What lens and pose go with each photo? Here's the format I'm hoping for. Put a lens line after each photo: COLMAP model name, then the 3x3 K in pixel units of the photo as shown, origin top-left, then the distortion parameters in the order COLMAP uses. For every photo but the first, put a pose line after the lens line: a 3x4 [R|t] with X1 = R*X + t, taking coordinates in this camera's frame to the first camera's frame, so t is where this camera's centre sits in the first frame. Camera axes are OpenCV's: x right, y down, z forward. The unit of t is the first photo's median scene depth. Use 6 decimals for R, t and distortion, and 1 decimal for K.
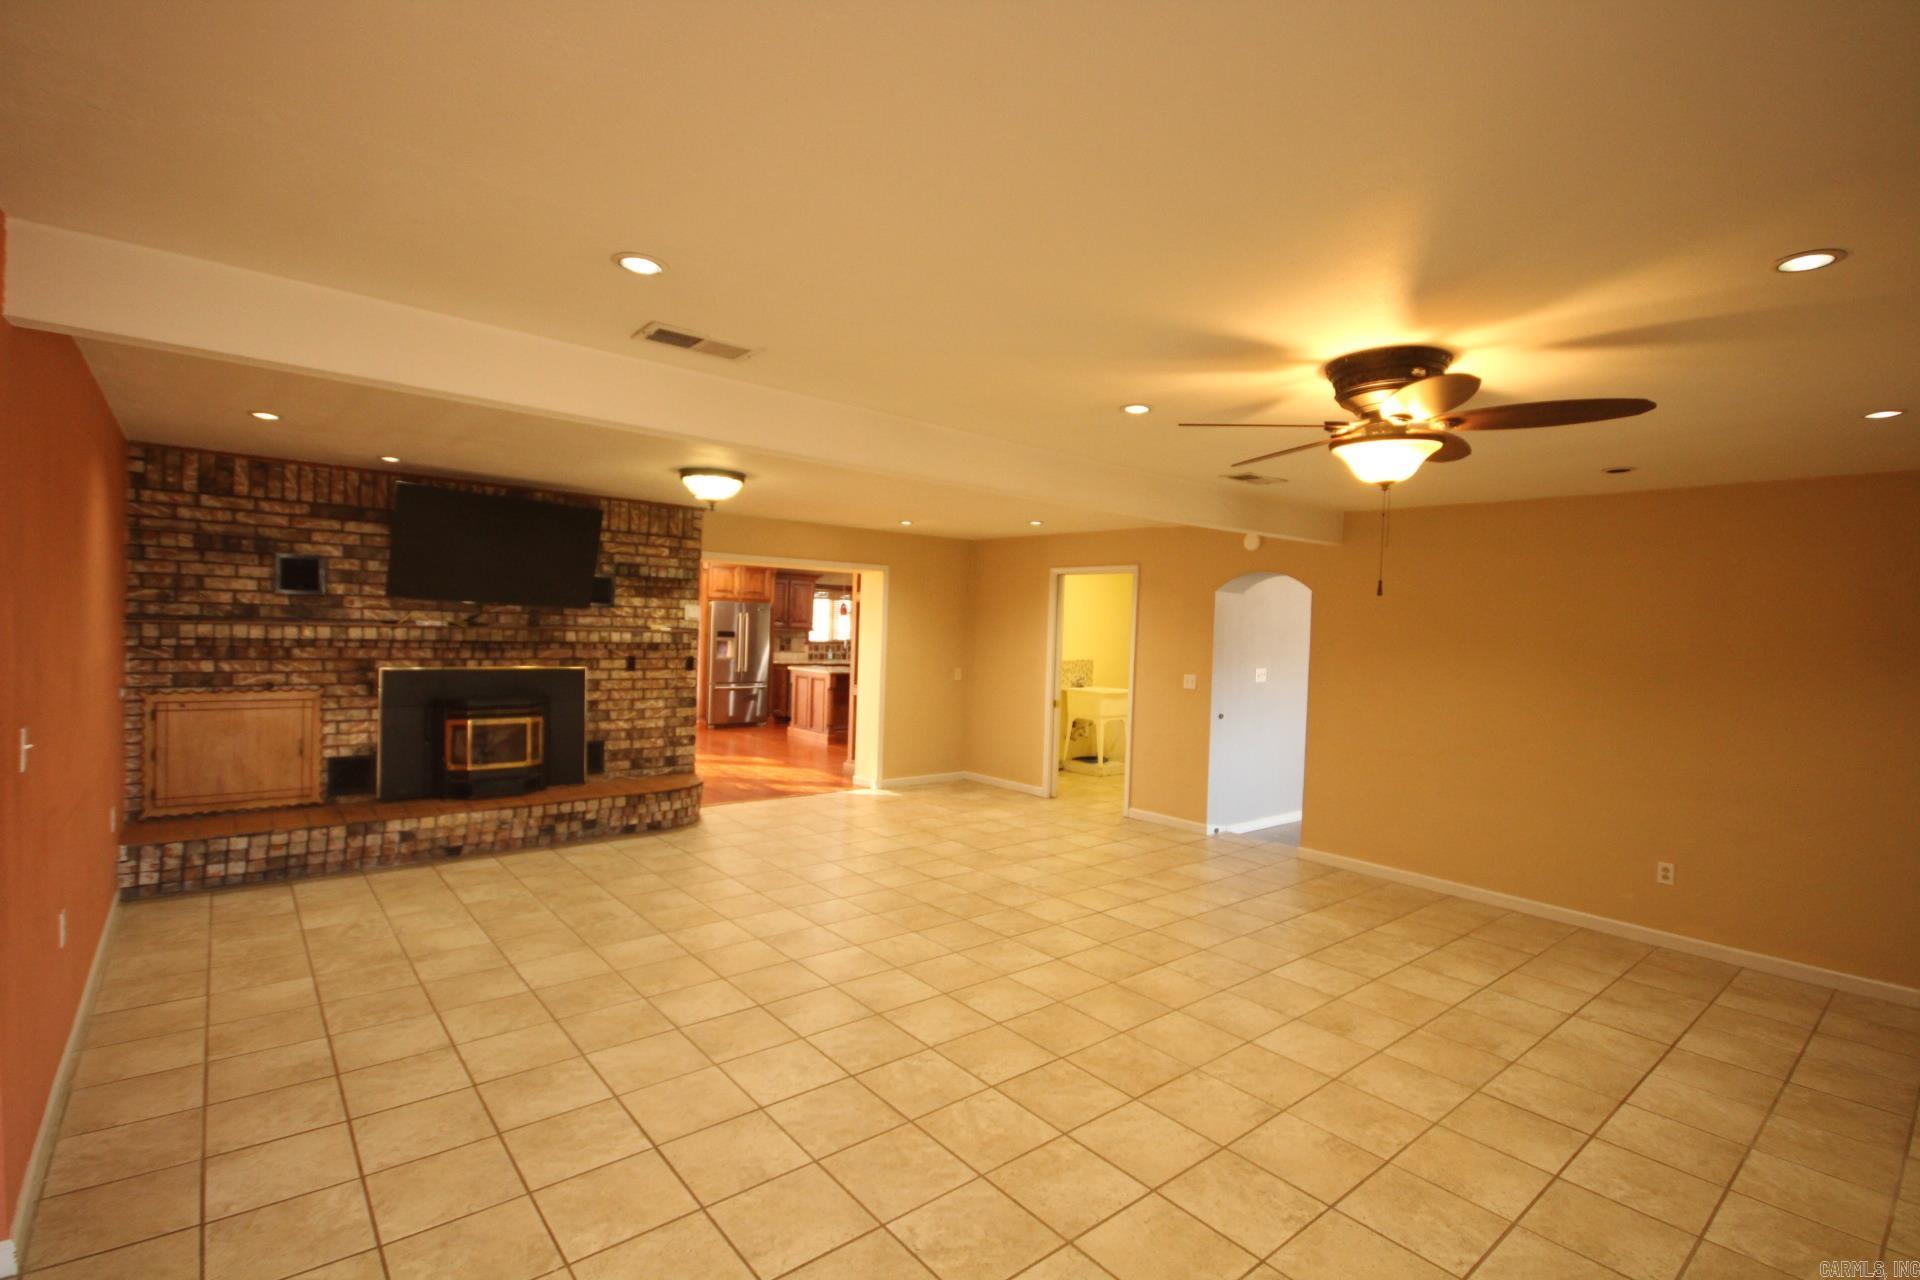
lens RADIAL K [[906.6, 0, 964.7], [0, 906.6, 641.8], [0, 0, 1]] dist [0.004346, 0.000170]
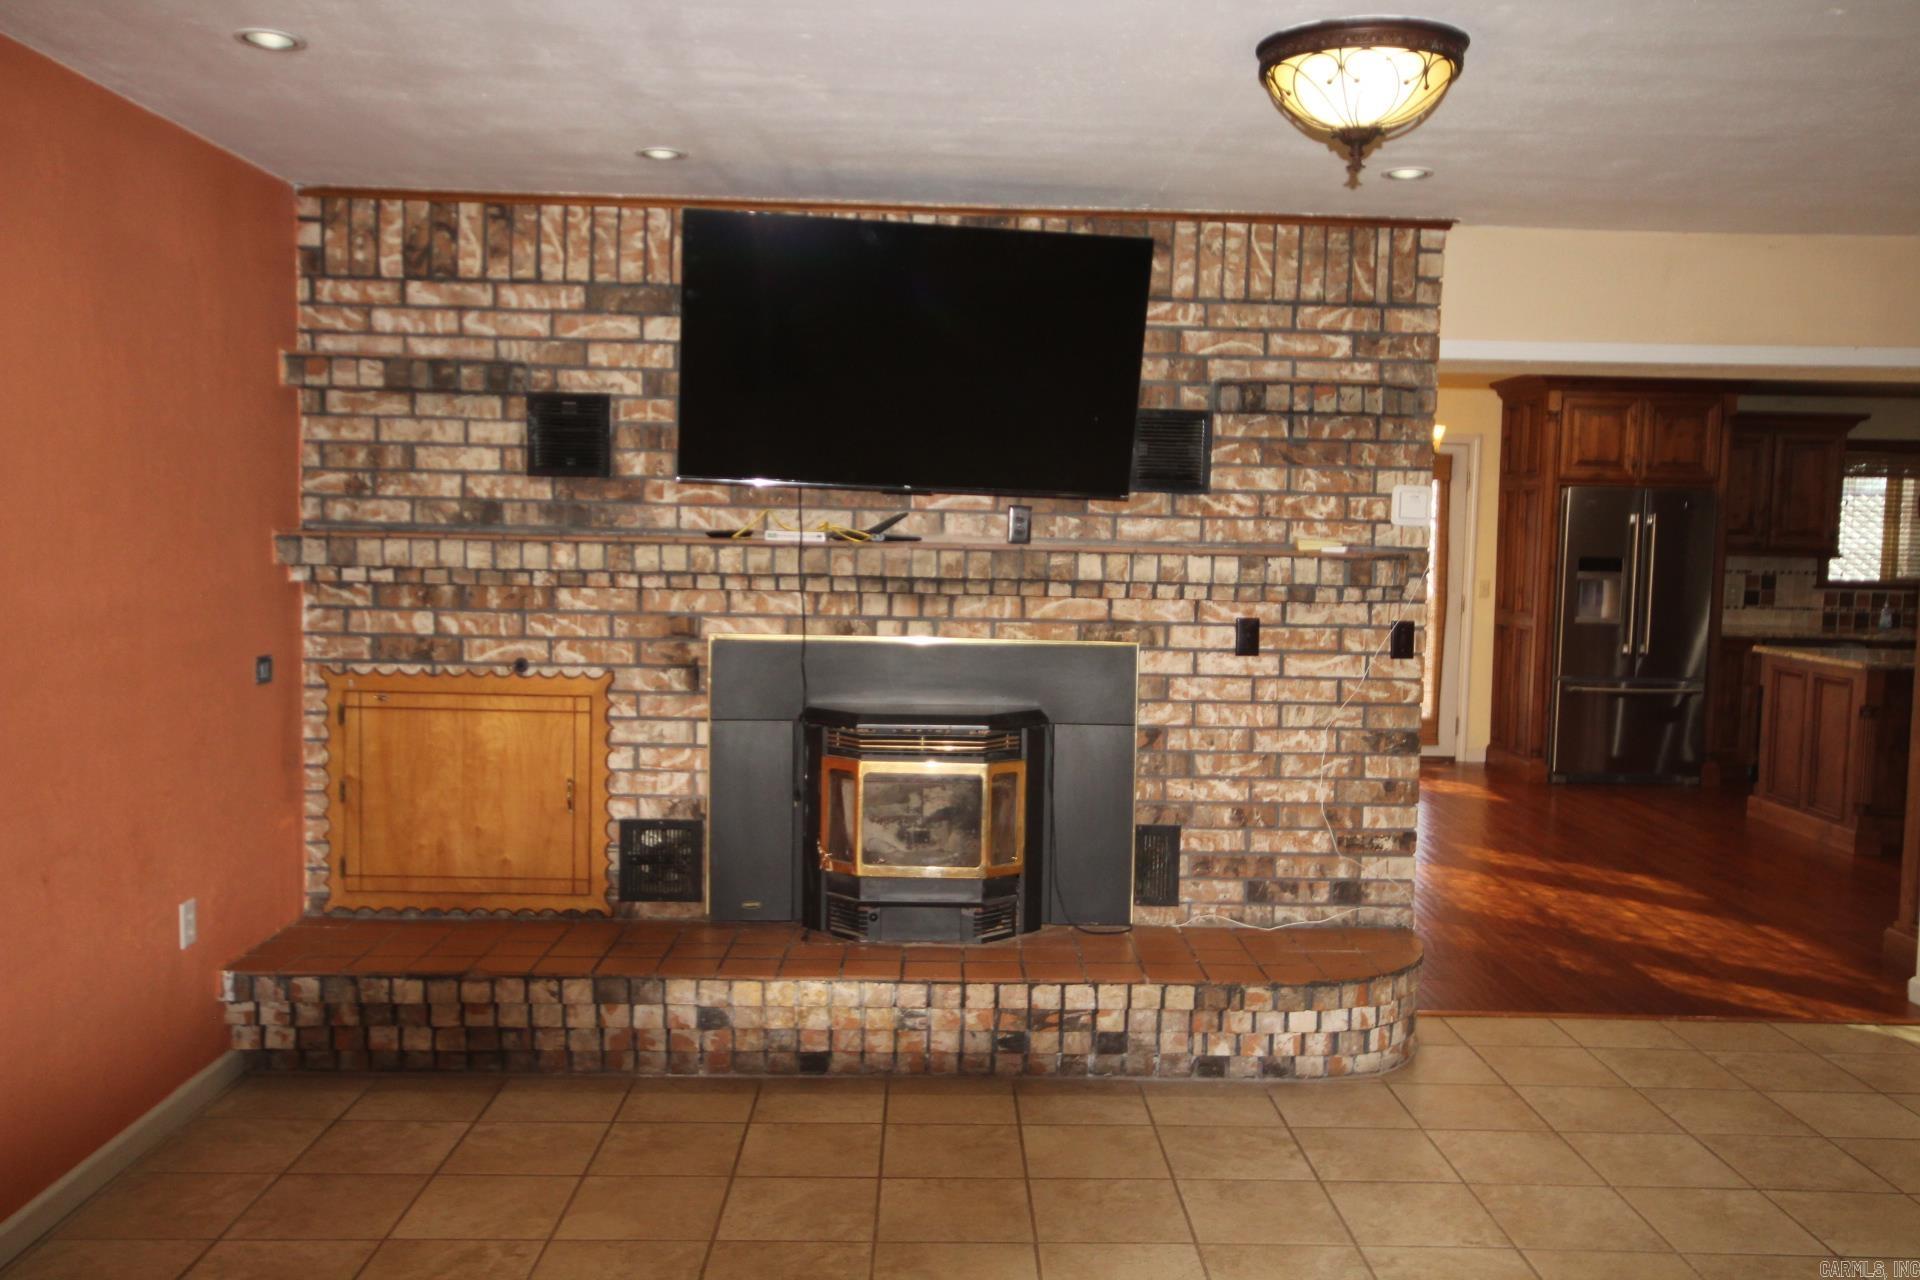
lens RADIAL K [[1671.4, 0, 959.4], [0, 1671.4, 640.6], [0, 0, 1]] dist [0.022851, 0.001010]
pose [[0.782054, 0.030474, -0.622465, -0.016739], [-0.008023, 0.999213, 0.038838, -0.001897], [0.623159, -0.025379, 0.781683, 0.426712]]
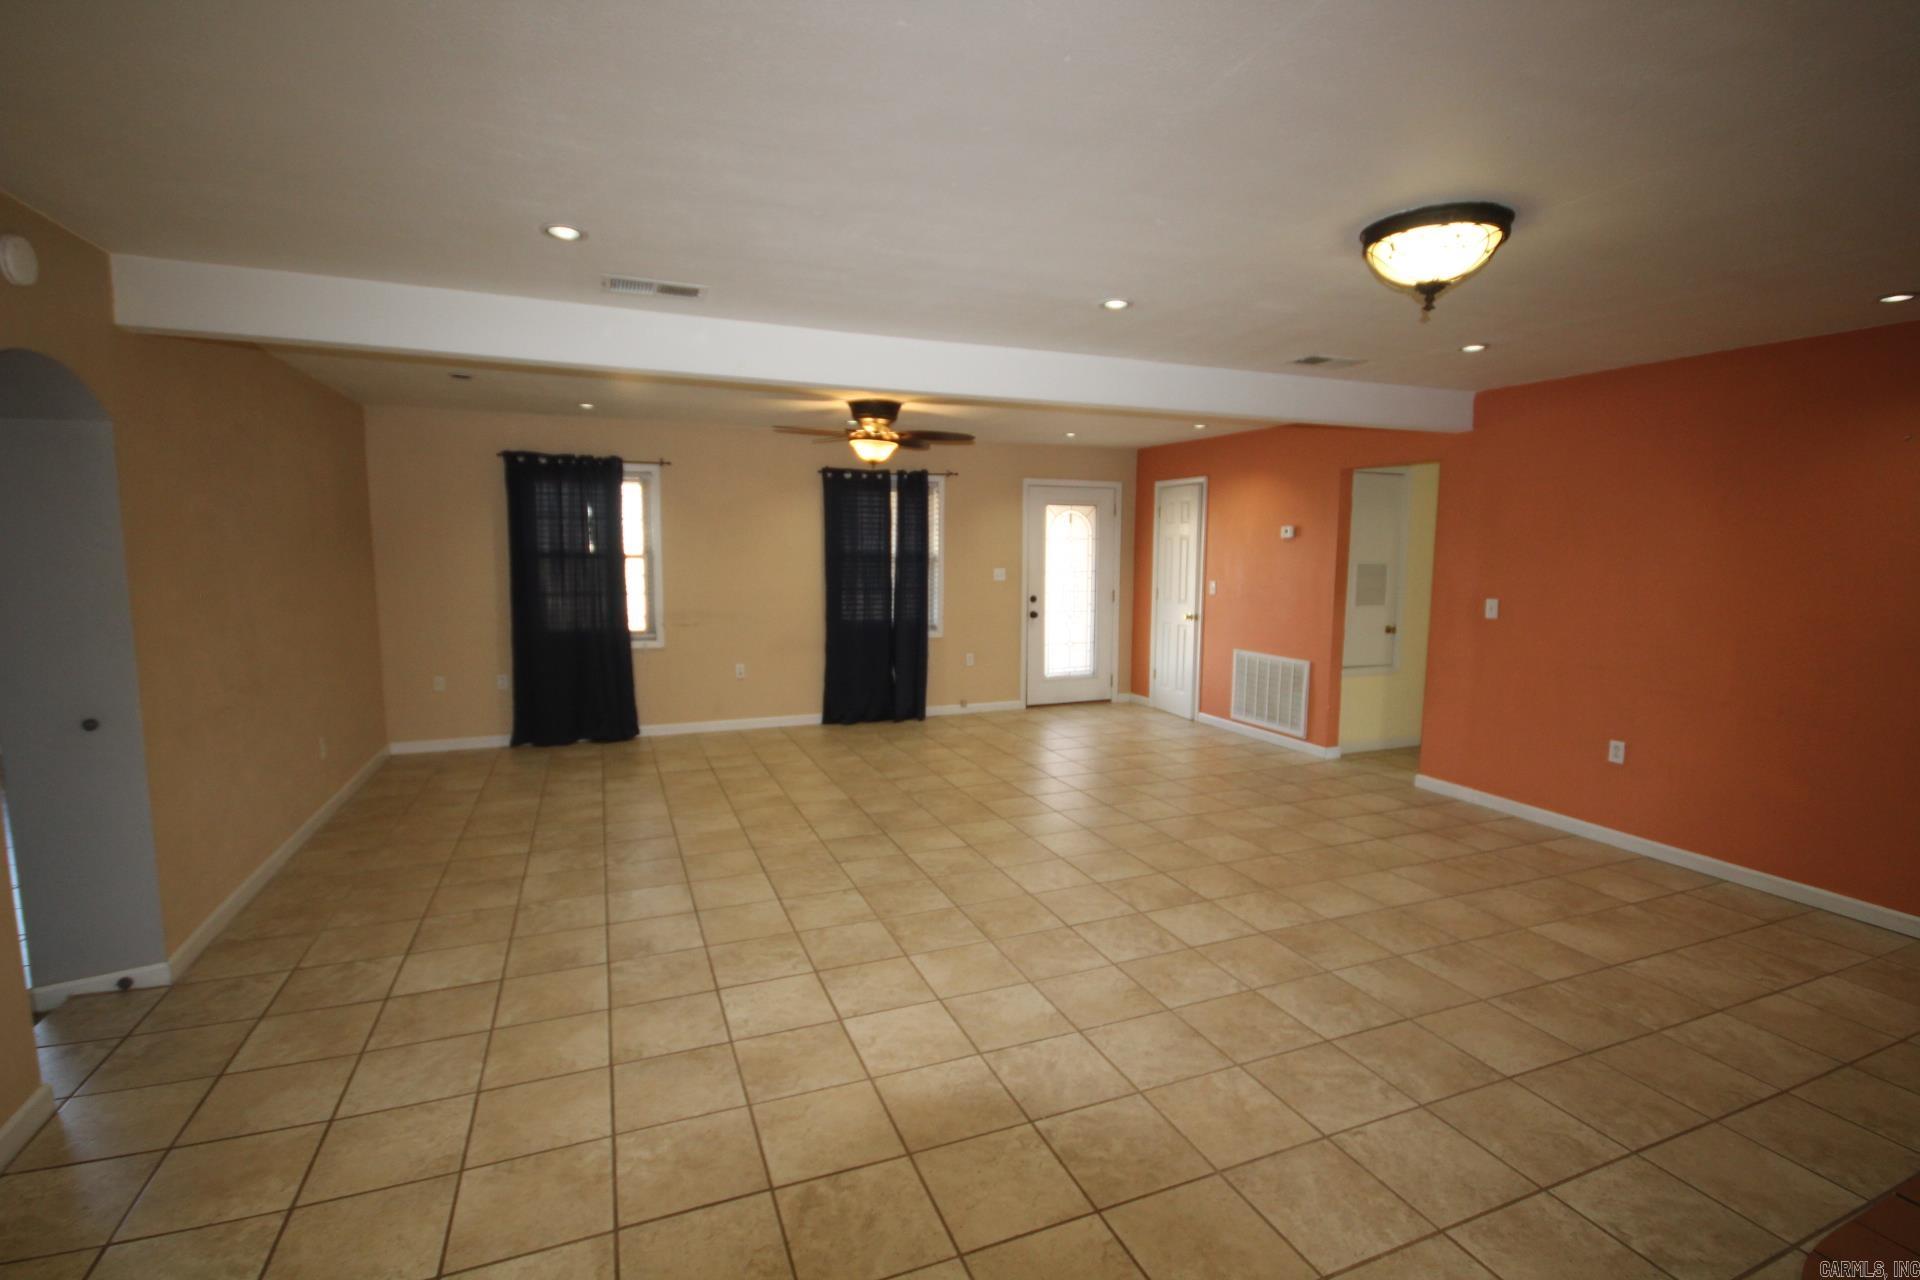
lens RADIAL K [[906.6, 0, 961.6], [0, 906.6, 640.6], [0, 0, 1]] dist [0.004346, 0.000170]
pose [[-0.954055, -0.071866, 0.290884, -0.185136], [-0.033004, 0.990108, 0.136368, -0.027499], [-0.297807, 0.120503, -0.946990, 1.469093]]
